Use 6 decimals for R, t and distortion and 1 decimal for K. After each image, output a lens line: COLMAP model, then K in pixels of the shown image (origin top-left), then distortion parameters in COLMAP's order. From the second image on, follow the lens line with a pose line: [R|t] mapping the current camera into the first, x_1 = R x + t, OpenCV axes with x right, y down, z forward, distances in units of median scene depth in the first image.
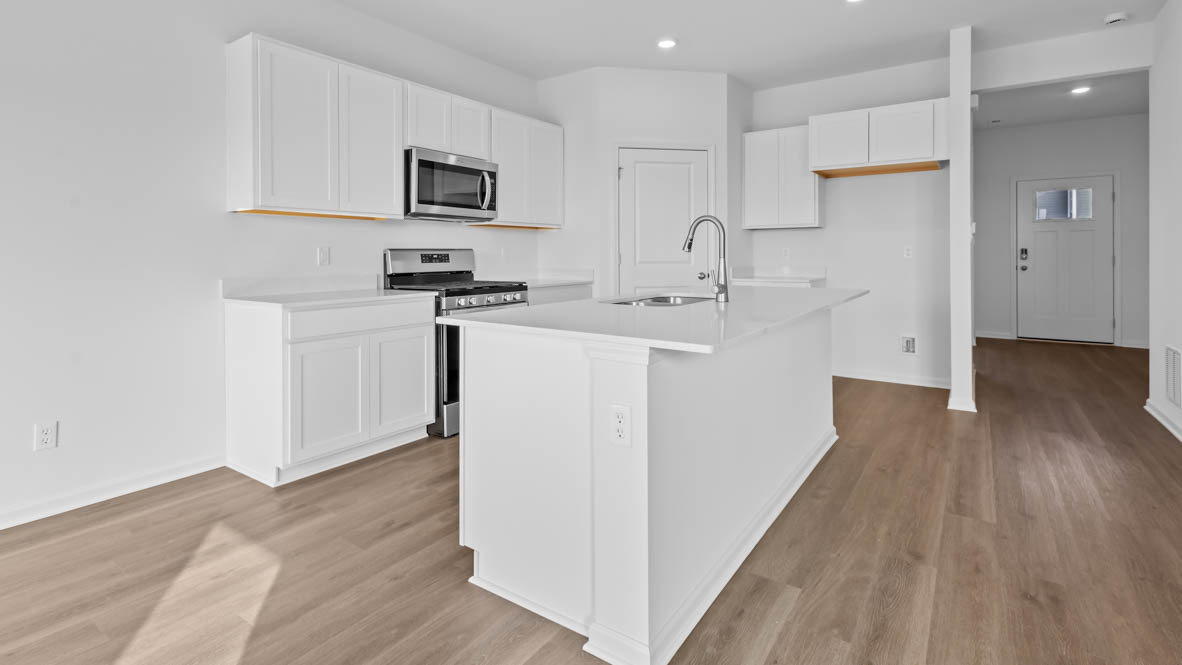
lens RADIAL K [[564.2, 0, 591.6], [0, 564.2, 255.4], [0, 0, 1]] dist [0.002512, 0.000345]
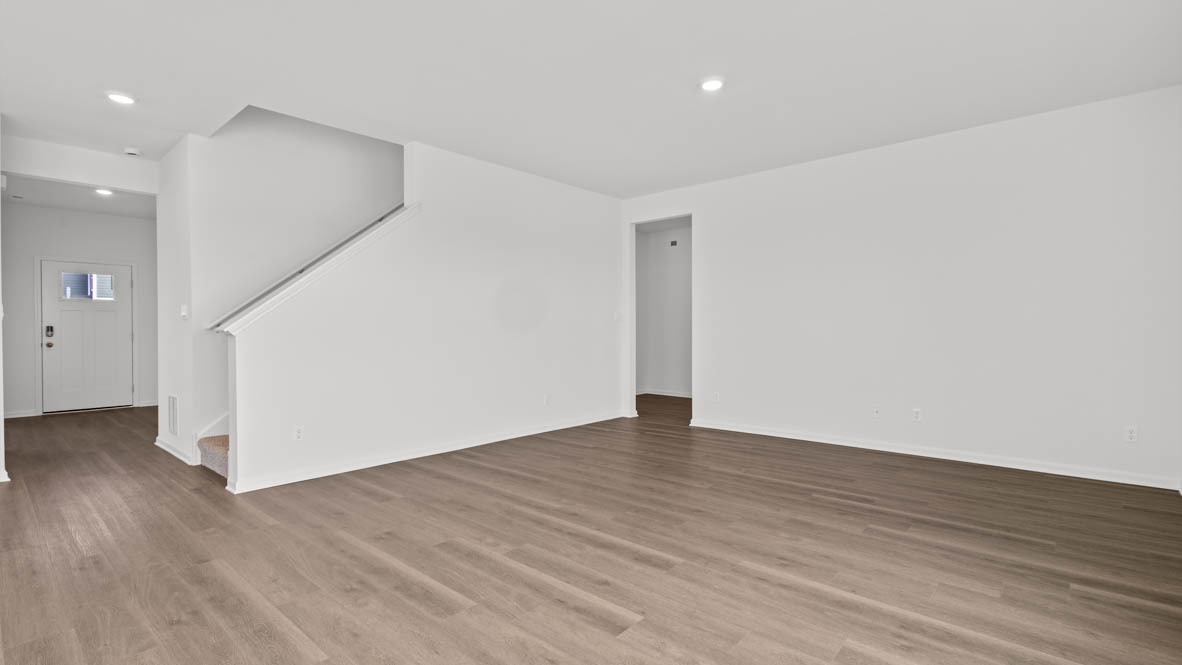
lens RADIAL K [[539.6, 0, 591.0], [0, 539.6, 332.5], [0, 0, 1]] dist [-0.001189, -0.000513]
pose [[0.119190, -0.003079, 0.992867, -0.182430], [0.004380, 0.999987, 0.002576, 0.002920], [-0.992862, 0.004041, 0.119202, -0.194948]]
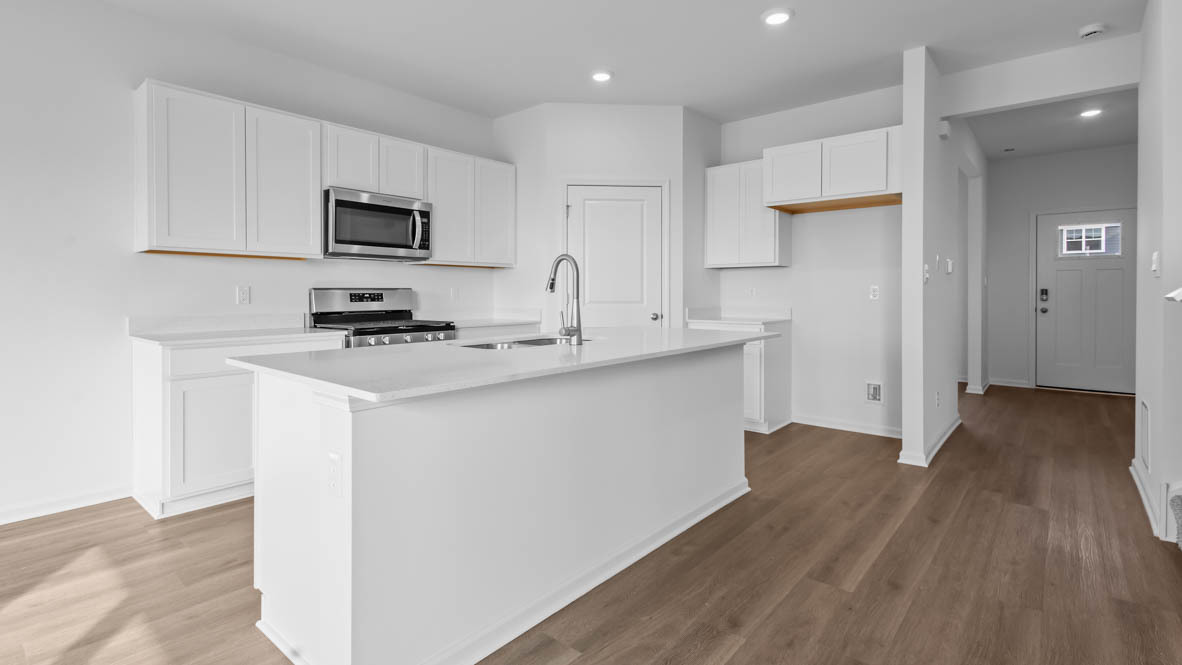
lens RADIAL K [[564.2, 0, 586.7], [0, 564.2, 297.7], [0, 0, 1]] dist [0.004966, 0.000076]
pose [[0.995438, 0.003874, -0.095333, 0.209800], [-0.003285, 0.999975, 0.006335, -0.002048], [0.095355, -0.005993, 0.995425, 0.032597]]
